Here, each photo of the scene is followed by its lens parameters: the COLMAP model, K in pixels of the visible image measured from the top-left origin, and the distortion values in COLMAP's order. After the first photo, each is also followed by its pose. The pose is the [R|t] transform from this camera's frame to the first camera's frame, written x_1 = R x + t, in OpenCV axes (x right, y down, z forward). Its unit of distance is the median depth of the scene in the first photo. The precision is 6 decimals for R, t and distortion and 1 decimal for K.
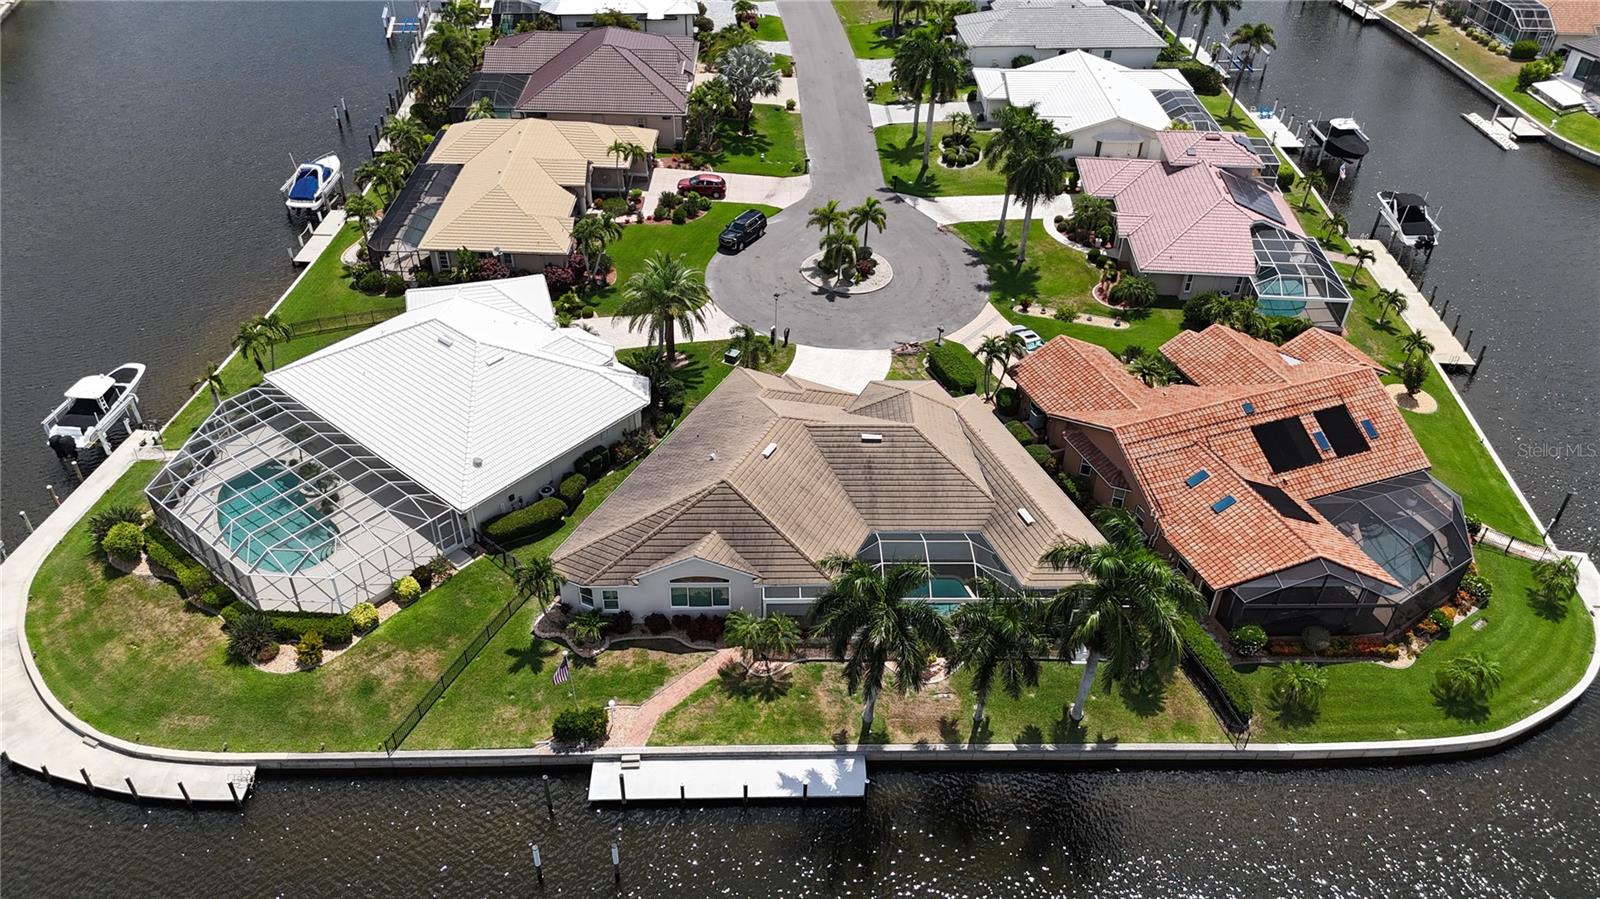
lens RADIAL K [[1182.9, 0, 809.0], [0, 1182.9, 434.7], [0, 0, 1]] dist [0.065383, -0.065190]
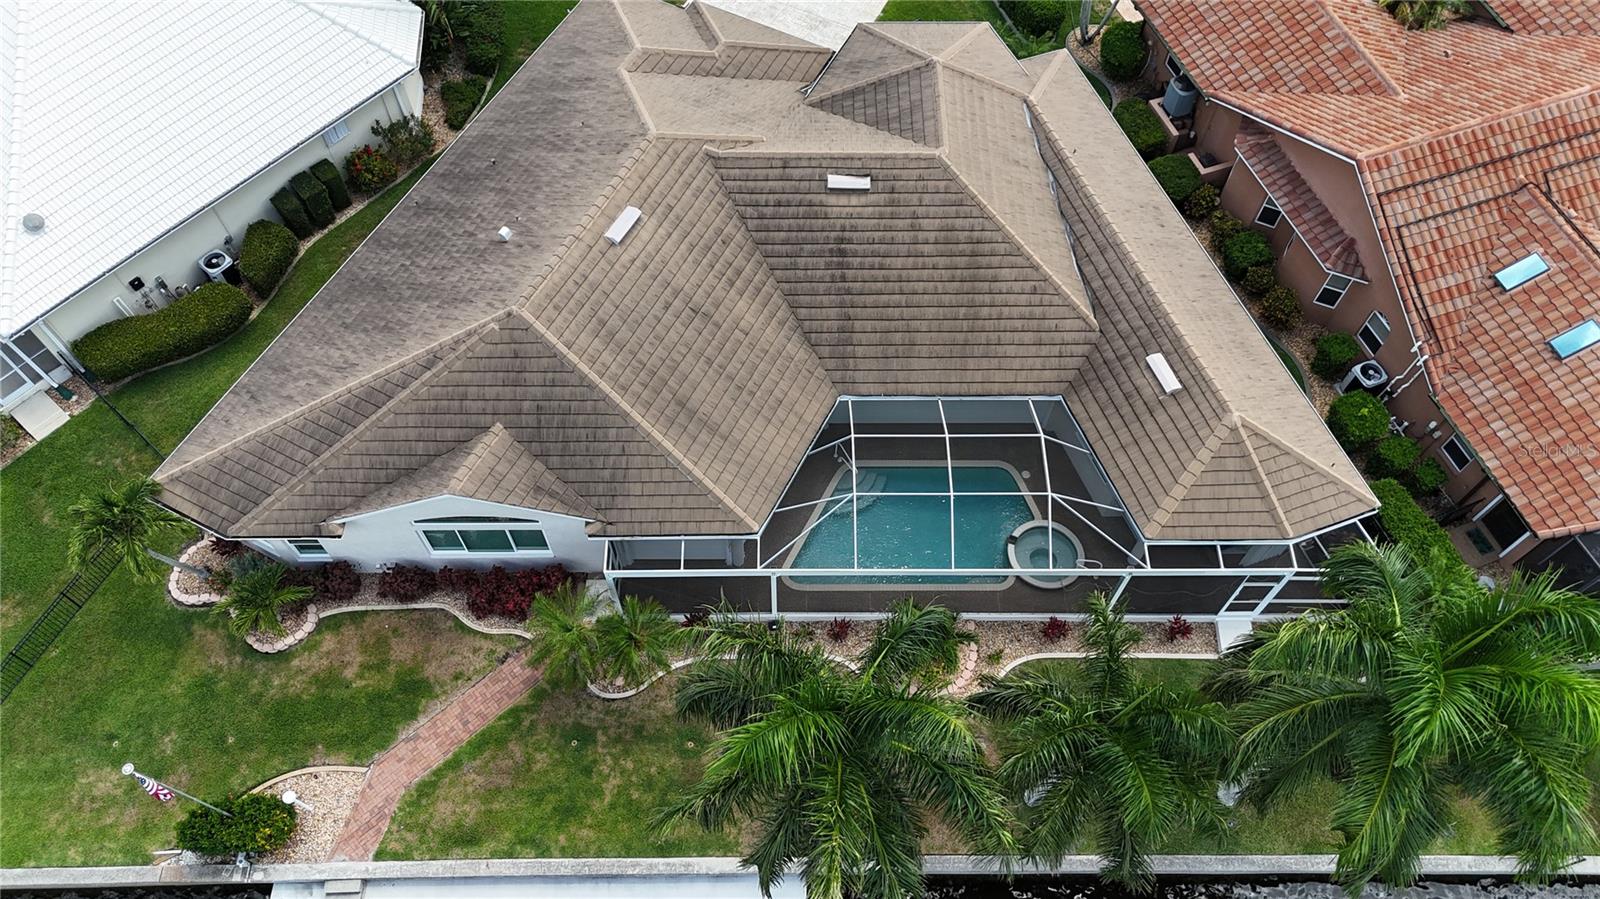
lens RADIAL K [[1182.9, 0, 804.9], [0, 1182.9, 454.1], [0, 0, 1]] dist [0.065383, -0.065190]
pose [[0.999726, 0.015513, -0.017509, 0.046926], [-0.007360, 0.919063, 0.394041, -0.088385], [0.022205, -0.393804, 0.918926, 0.536451]]
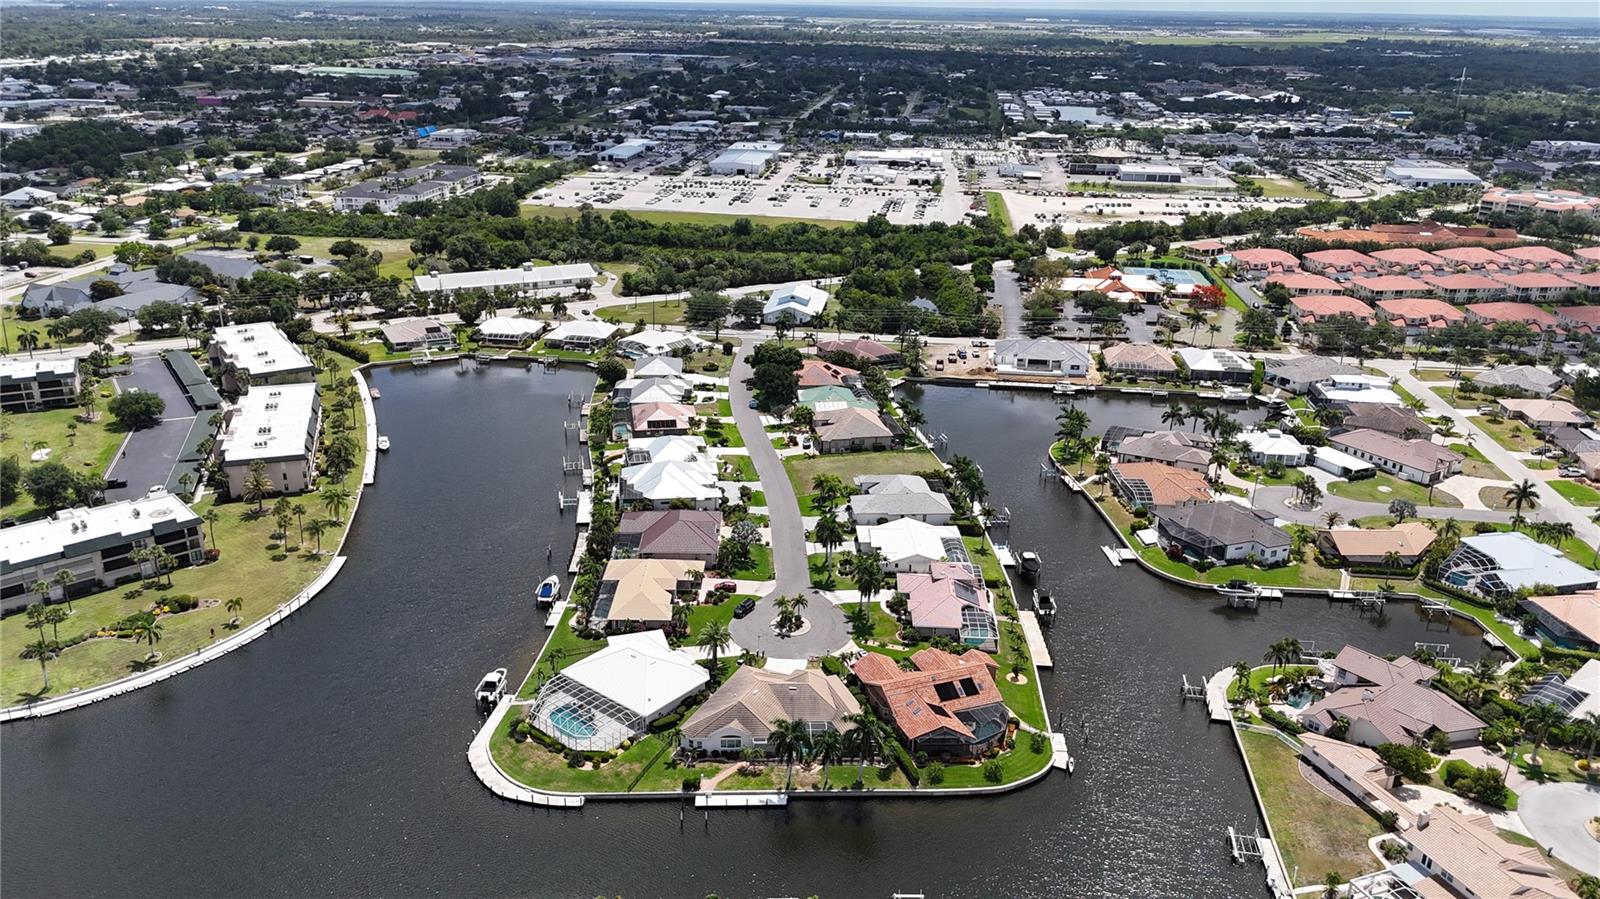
lens RADIAL K [[1182.9, 0, 795.8], [0, 1182.9, 418.5], [0, 0, 1]] dist [0.065383, -0.065190]
pose [[0.999963, -0.008486, -0.001527, 0.071376], [0.007636, 0.953830, -0.300251, 0.239060], [0.004005, 0.300228, 0.953859, -1.873473]]
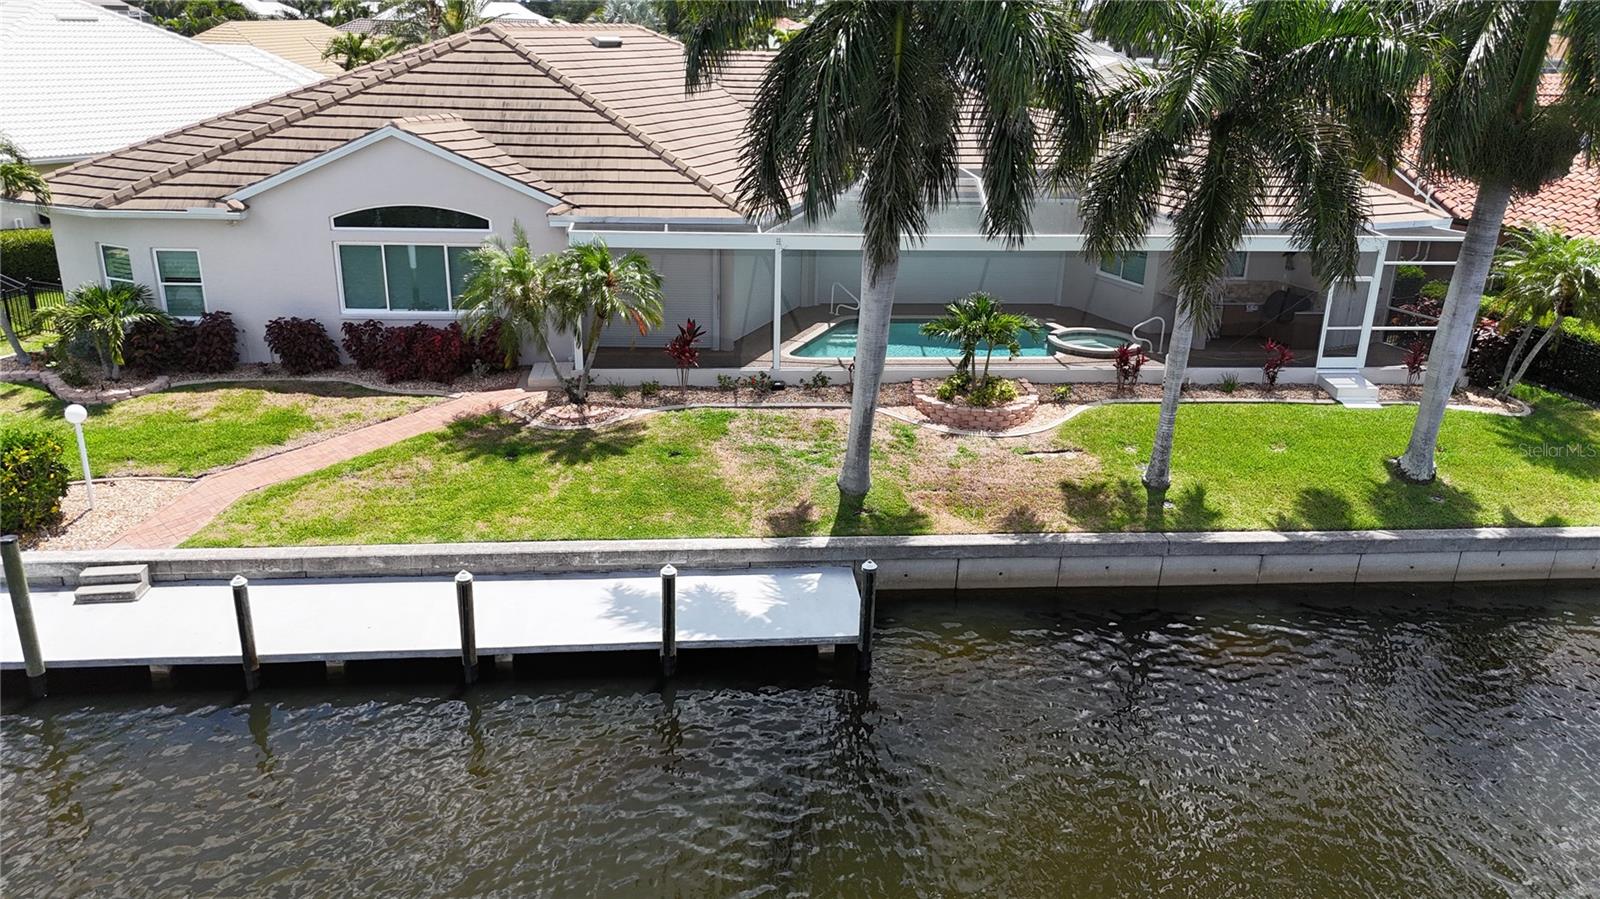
lens RADIAL K [[1182.9, 0, 797.3], [0, 1182.9, 449.3], [0, 0, 1]] dist [0.065383, -0.065190]
pose [[0.998134, -0.021241, 0.057248, 0.011213], [0.036797, 0.957421, -0.286341, 0.298141], [-0.048729, 0.287913, 0.956416, 0.598617]]
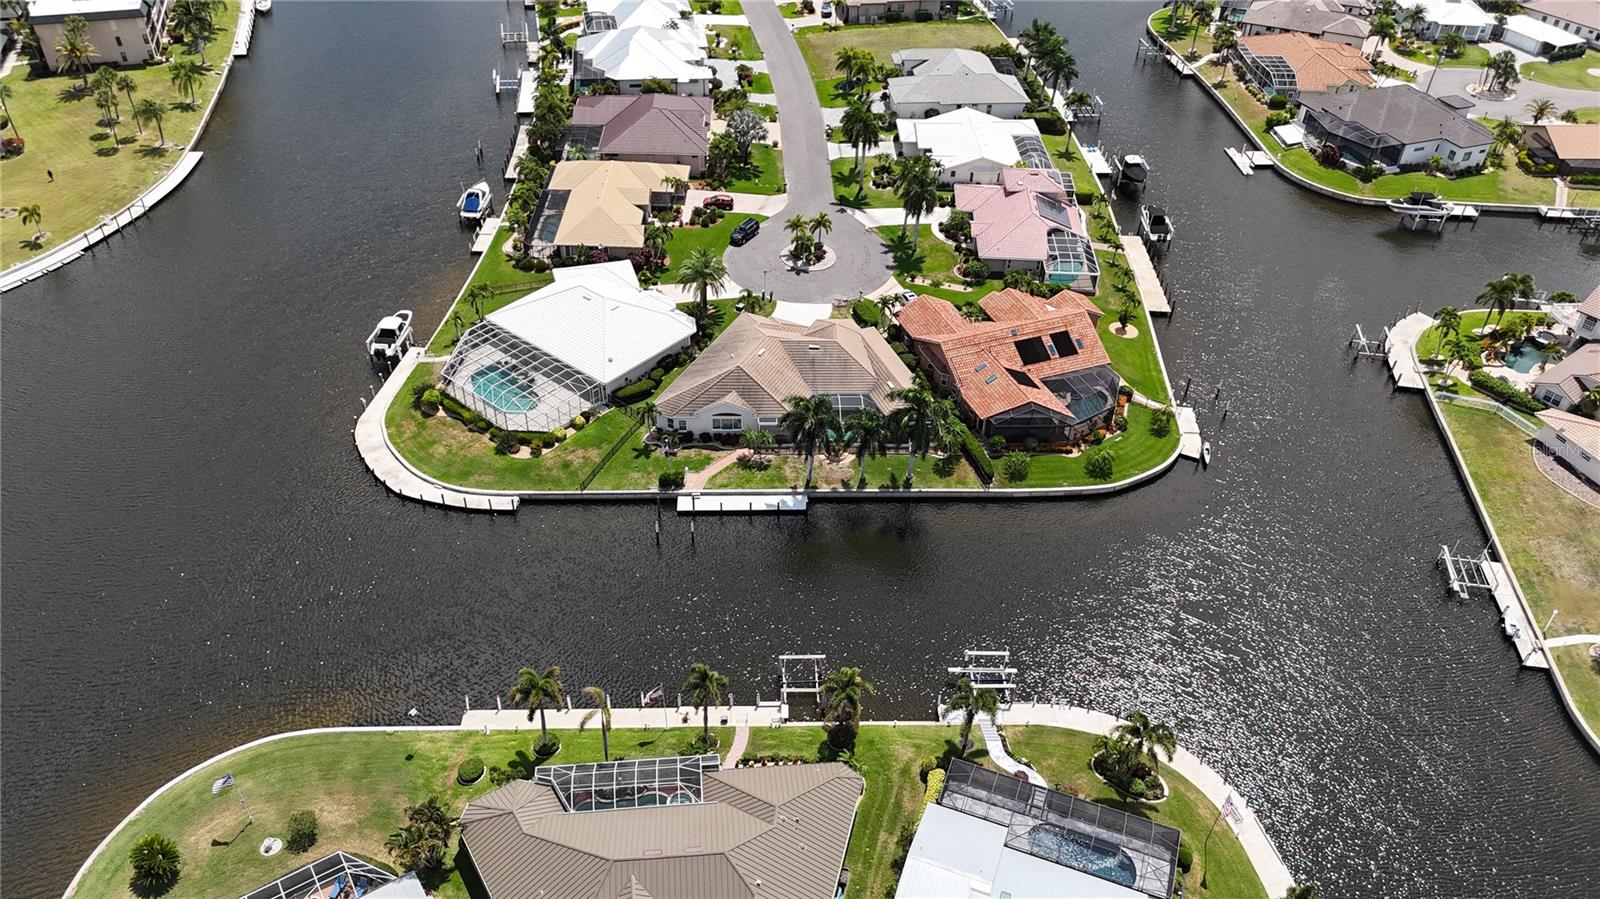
lens RADIAL K [[1184.4, 0, 801.5], [0, 1184.4, 445.1], [0, 0, 1]] dist [0.076935, -0.066818]
pose [[0.999999, -0.000868, -0.000655, 0.034104], [0.000888, 0.999518, 0.031026, 0.105952], [0.000627, -0.031026, 0.999518, -0.963552]]
